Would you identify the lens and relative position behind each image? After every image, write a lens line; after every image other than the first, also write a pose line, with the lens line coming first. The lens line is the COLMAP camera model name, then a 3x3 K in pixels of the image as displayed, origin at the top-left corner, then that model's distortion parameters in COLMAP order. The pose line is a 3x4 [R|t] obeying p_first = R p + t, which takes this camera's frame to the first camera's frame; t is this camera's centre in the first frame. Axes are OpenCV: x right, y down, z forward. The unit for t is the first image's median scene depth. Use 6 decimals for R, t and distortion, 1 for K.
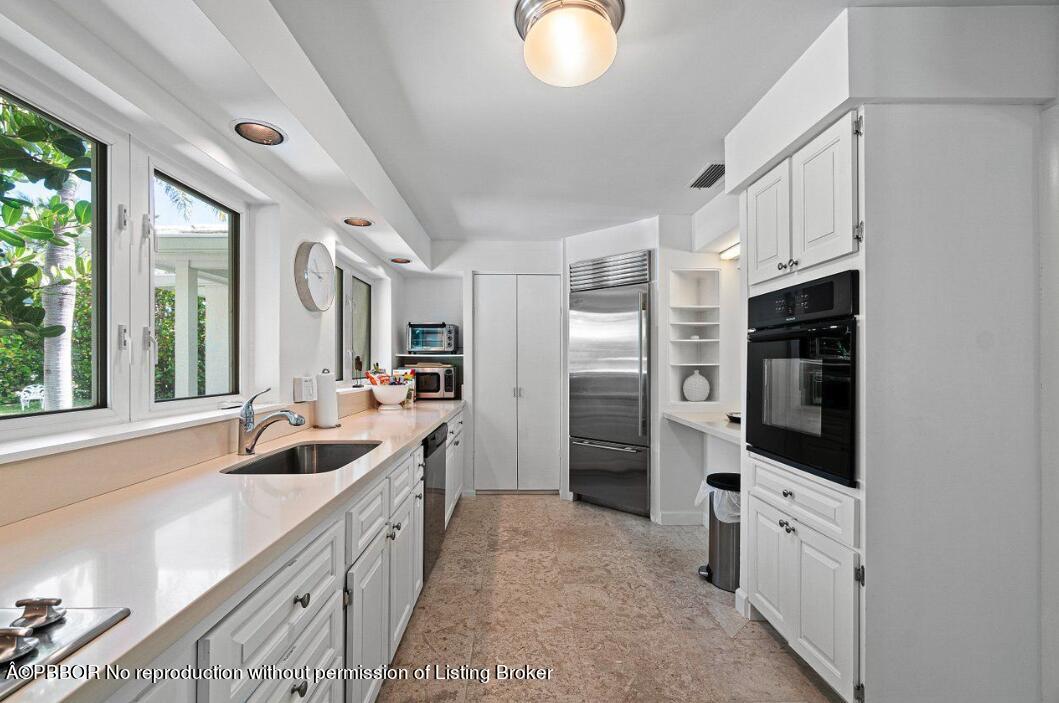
lens RADIAL K [[483.8, 0, 528.7], [0, 483.8, 359.1], [0, 0, 1]] dist [0.001432, 0.000053]
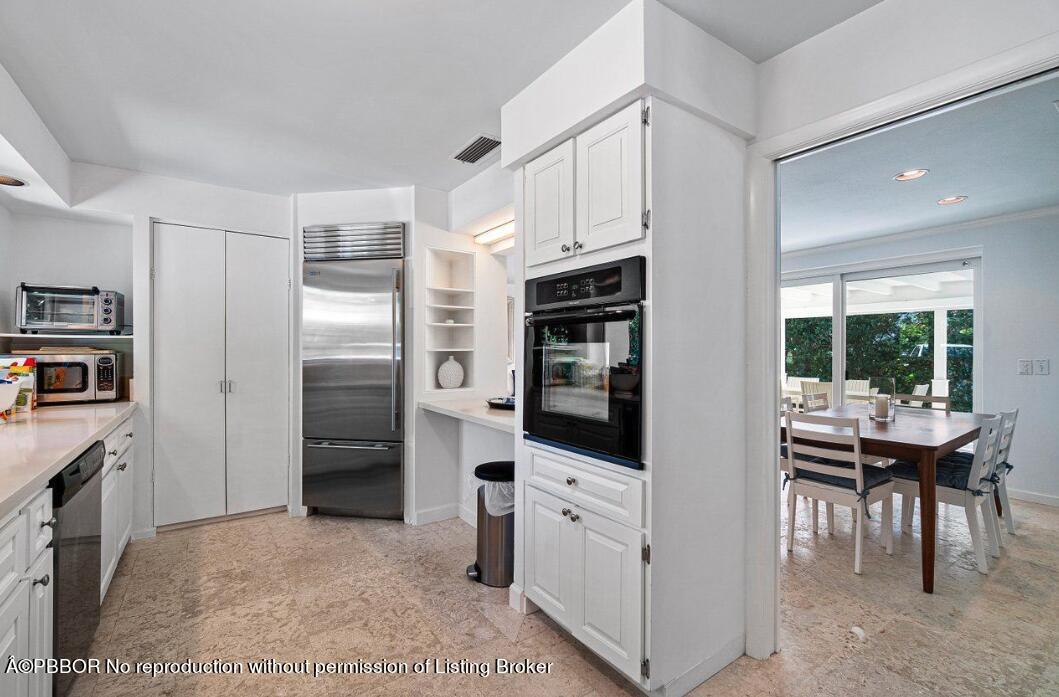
lens RADIAL K [[464.9, 0, 530.3], [0, 464.9, 348.4], [0, 0, 1]] dist [-0.004945, -0.001167]
pose [[0.833821, 0.001367, 0.552034, -0.040627], [-0.004990, 0.999975, 0.005062, 0.004035], [-0.552013, -0.006975, 0.833806, 0.200711]]
